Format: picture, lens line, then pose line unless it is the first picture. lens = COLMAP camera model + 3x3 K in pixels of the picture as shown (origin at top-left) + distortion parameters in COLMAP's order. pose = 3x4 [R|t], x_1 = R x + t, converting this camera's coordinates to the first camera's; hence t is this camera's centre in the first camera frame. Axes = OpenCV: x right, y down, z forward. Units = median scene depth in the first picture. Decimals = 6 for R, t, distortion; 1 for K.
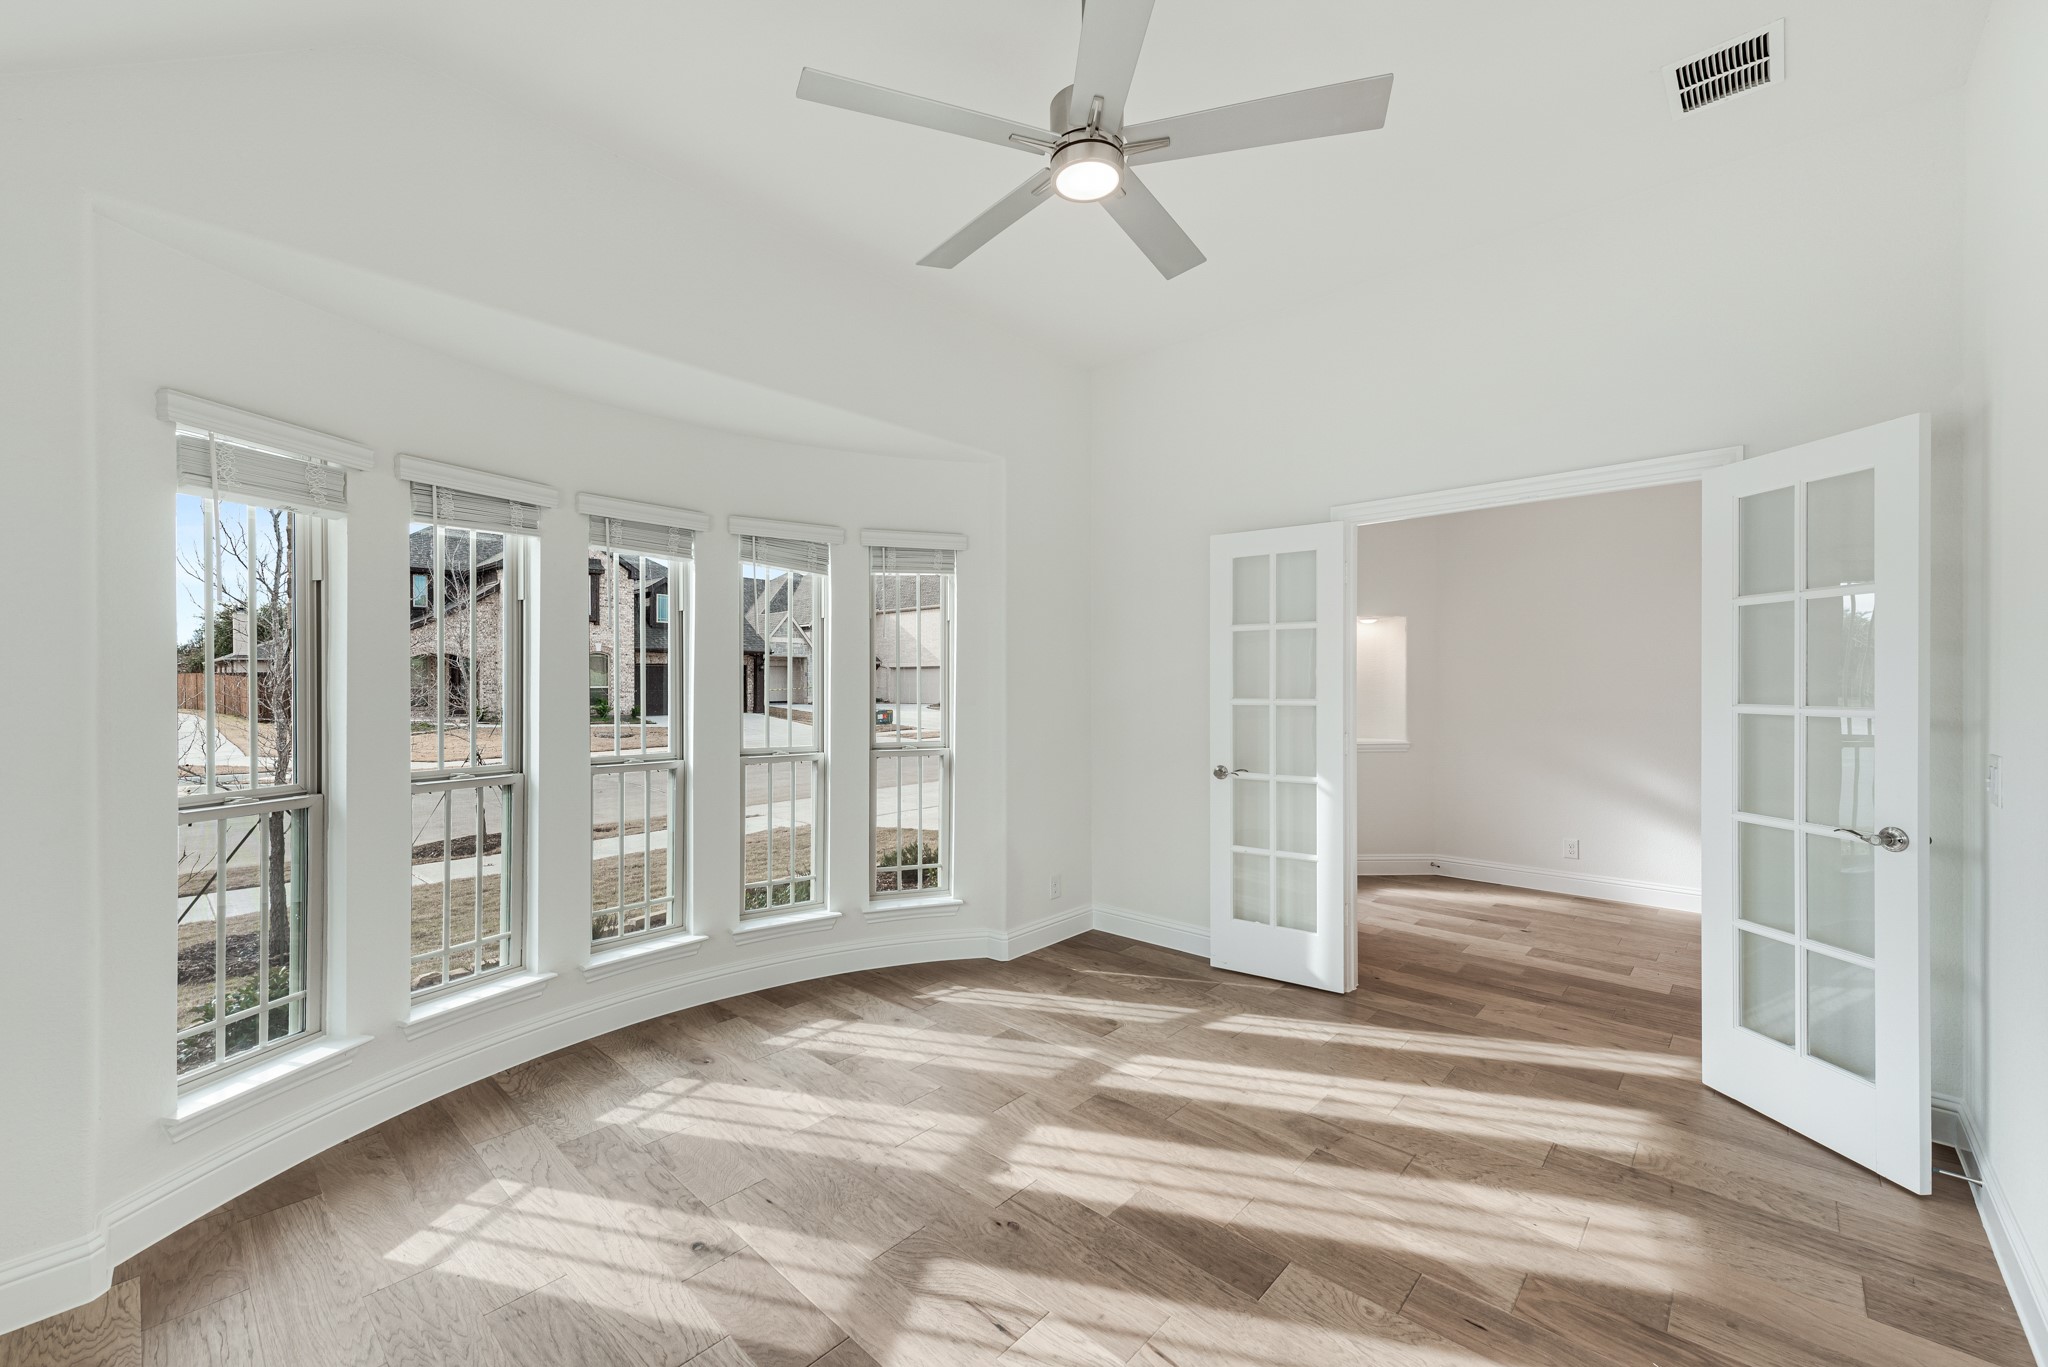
lens RADIAL K [[810.0, 0, 1024.0], [0, 810.0, 683.5], [0, 0, 1]] dist [0.022129, -0.009843]
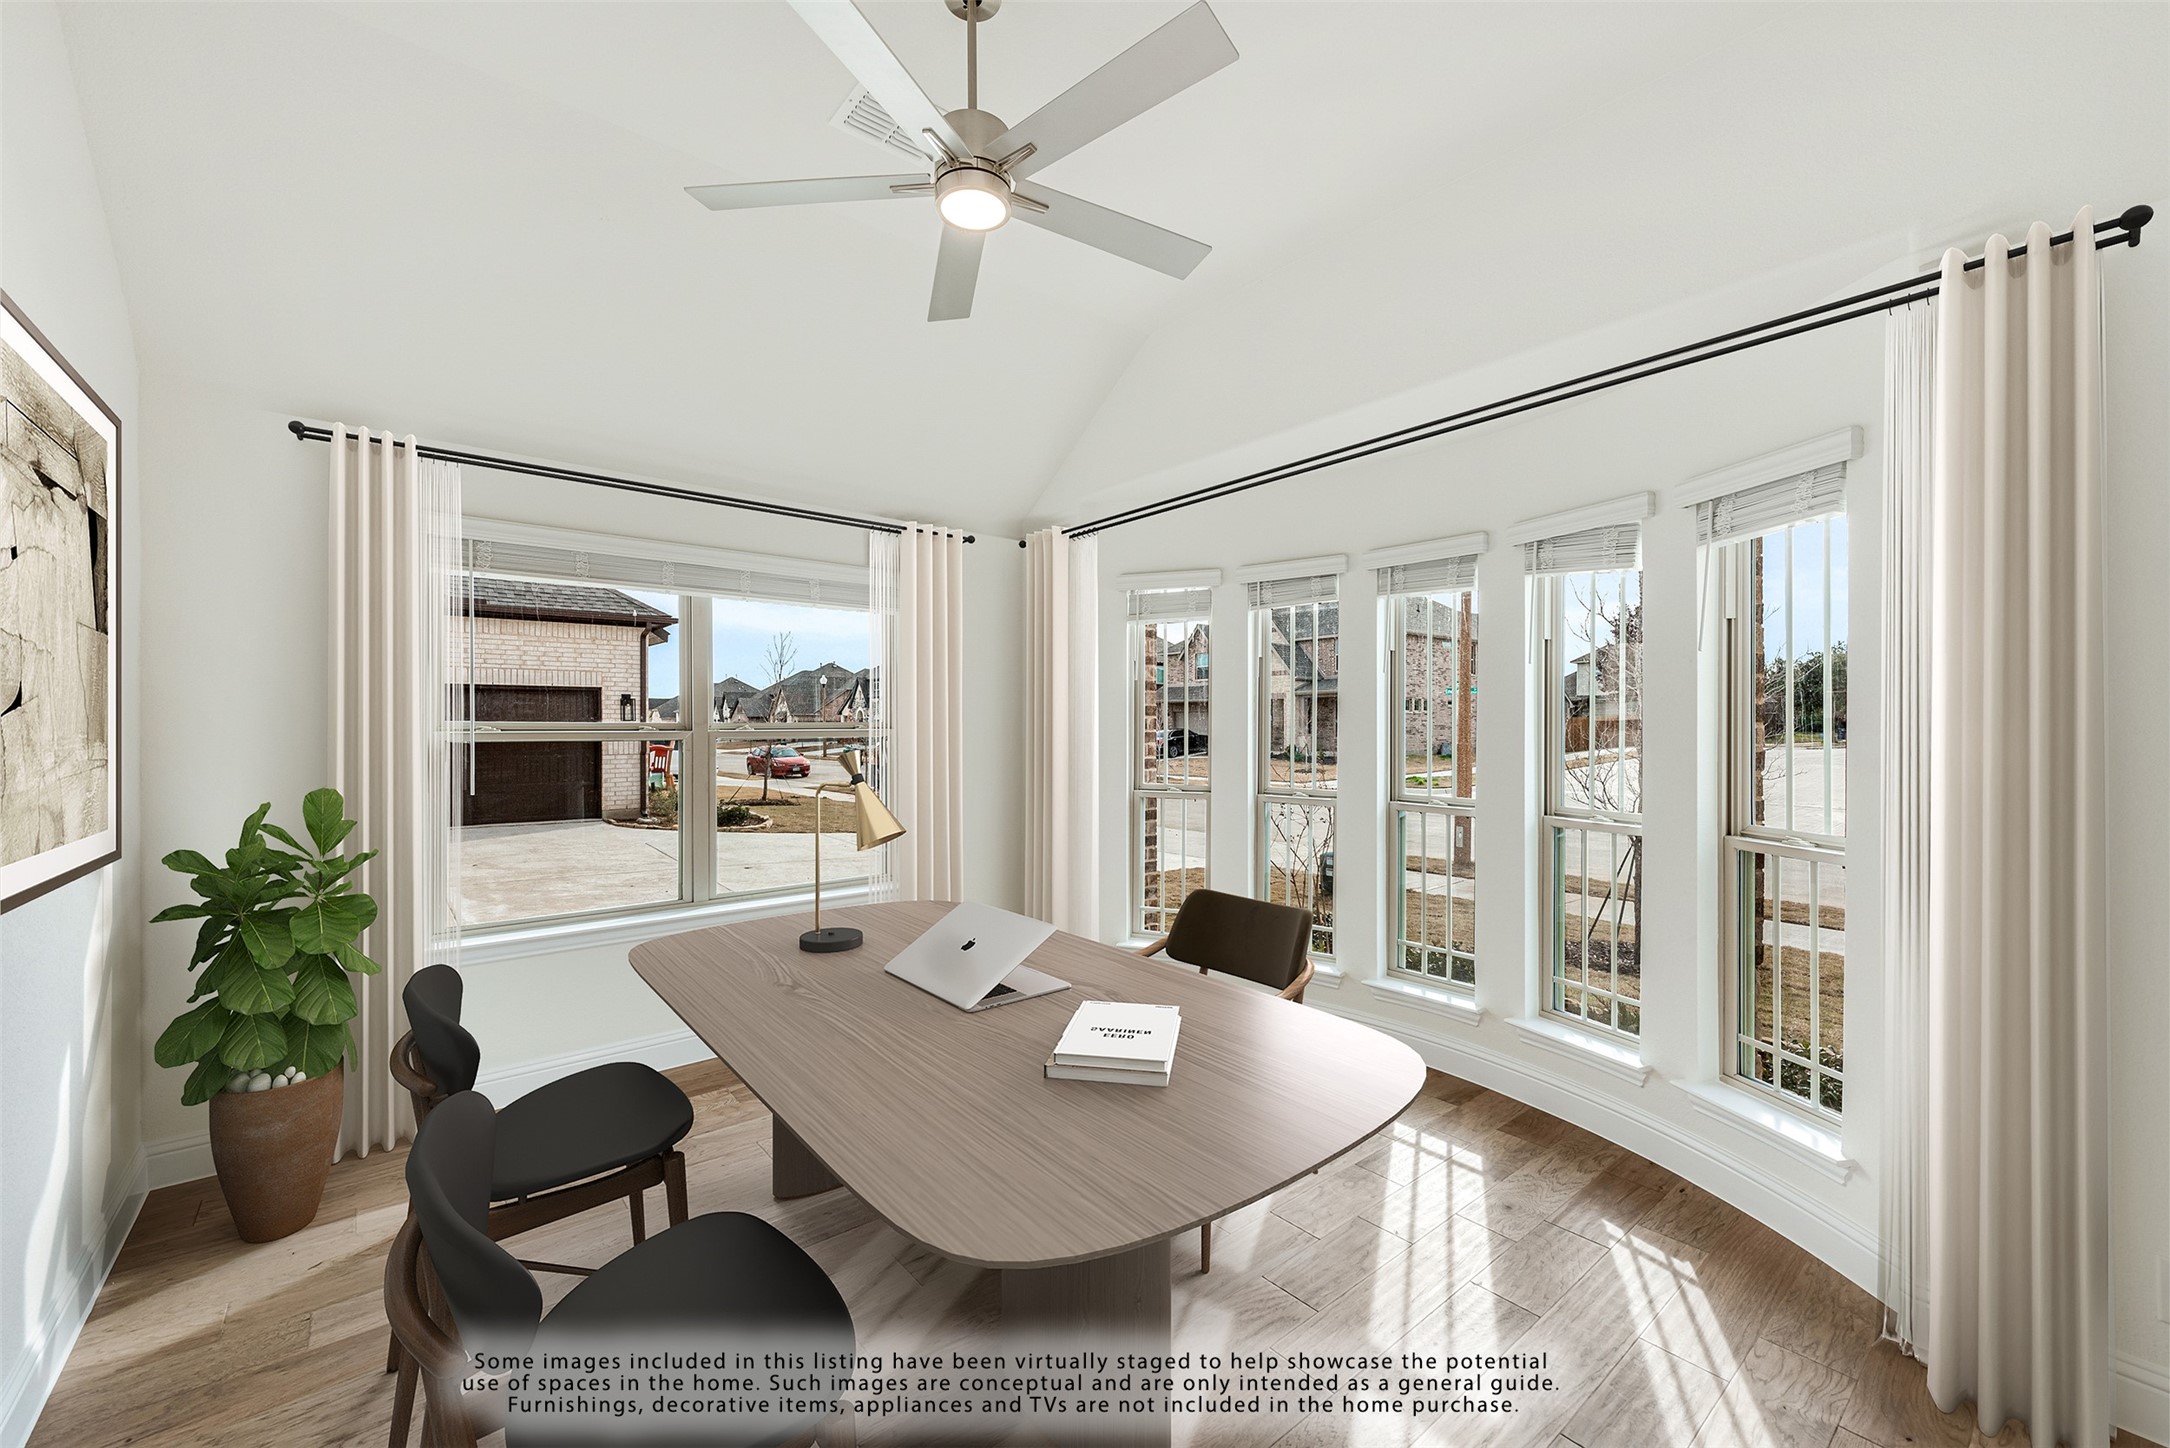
lens RADIAL K [[873.7, 0, 1089.1], [0, 873.7, 735.0], [0, 0, 1]] dist [0.018768, 0.000121]
pose [[-0.144578, 0.011791, -0.989423, 0.693231], [-0.004677, 0.999910, 0.012600, 0.001144], [0.989482, 0.006449, -0.144510, 0.808971]]
